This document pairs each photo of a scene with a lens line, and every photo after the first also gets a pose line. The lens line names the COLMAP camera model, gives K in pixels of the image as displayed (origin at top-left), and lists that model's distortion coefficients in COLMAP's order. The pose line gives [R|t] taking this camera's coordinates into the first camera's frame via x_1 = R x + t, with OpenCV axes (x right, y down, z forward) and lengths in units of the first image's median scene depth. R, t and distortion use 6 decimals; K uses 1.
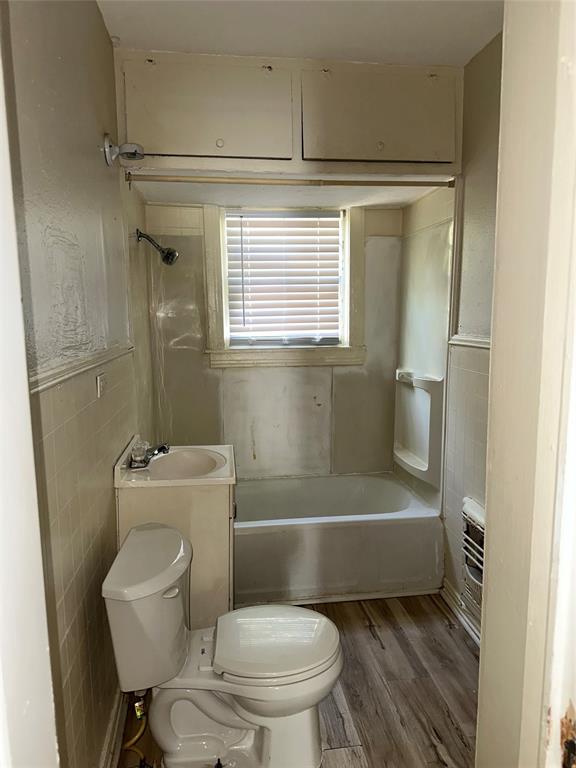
lens RADIAL K [[544.0, 0, 291.3], [0, 544.0, 383.2], [0, 0, 1]] dist [0.029879, -0.003052]
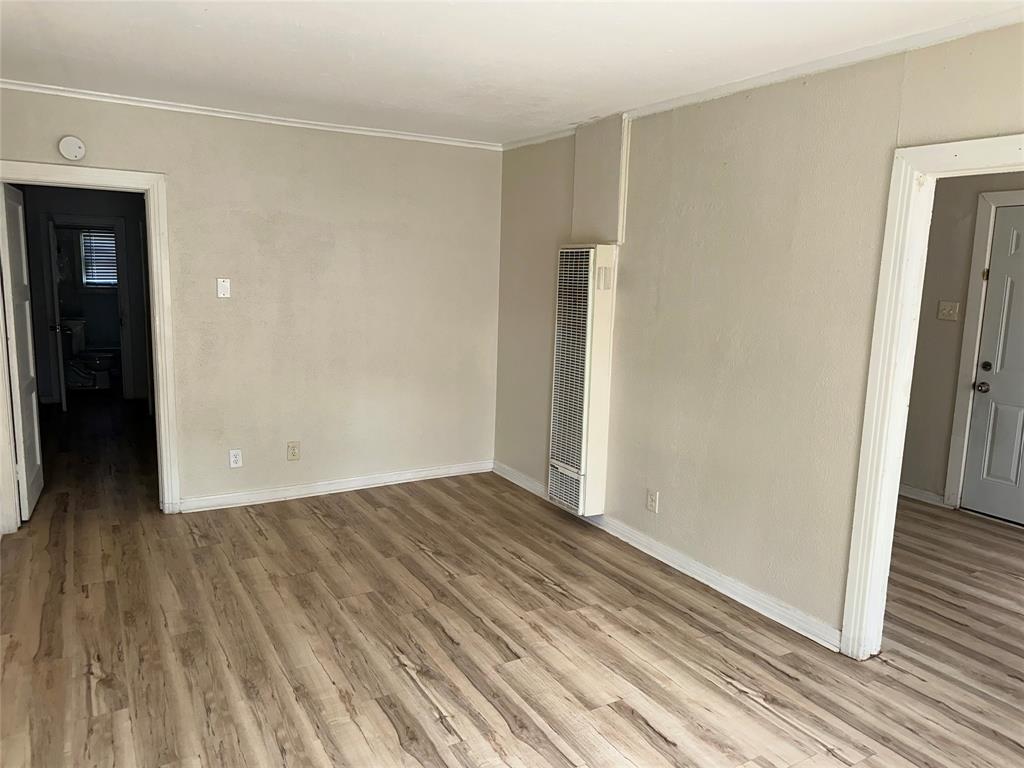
lens RADIAL K [[725.3, 0, 508.2], [0, 725.3, 384.3], [0, 0, 1]] dist [0.029879, -0.003052]
pose [[0.925073, -0.006828, 0.379727, 0.385987], [0.010338, 0.999921, -0.007205, 0.416607], [-0.379648, 0.010591, 0.925071, -2.729350]]
